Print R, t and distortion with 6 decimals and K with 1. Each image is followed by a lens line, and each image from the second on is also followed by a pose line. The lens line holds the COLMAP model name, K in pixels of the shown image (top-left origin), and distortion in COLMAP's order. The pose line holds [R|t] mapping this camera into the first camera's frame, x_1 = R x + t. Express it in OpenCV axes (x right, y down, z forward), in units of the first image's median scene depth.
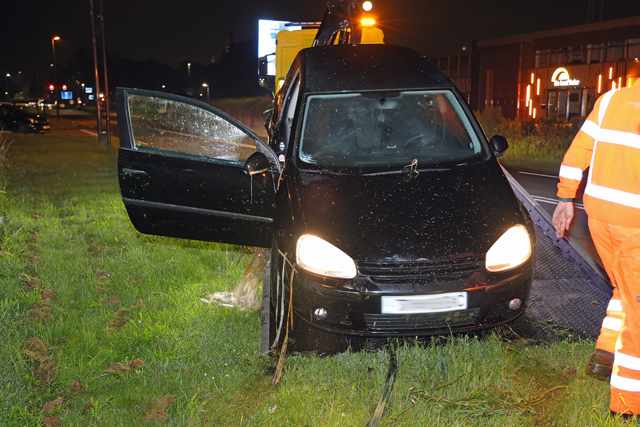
lens RADIAL K [[802.5, 0, 320.6], [0, 802.5, 216.8], [0, 0, 1]] dist [0.081690, 0.000000]
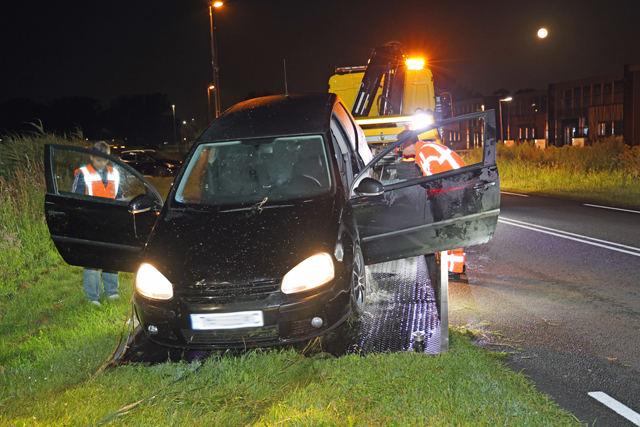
lens RADIAL K [[802.5, 0, 318.3], [0, 802.5, 210.6], [0, 0, 1]] dist [0.081690, 0.000000]
pose [[0.981810, -0.020959, -0.188705, 0.412215], [0.011137, 0.998535, -0.052960, 0.009332], [0.189539, 0.049895, 0.980605, -0.113398]]
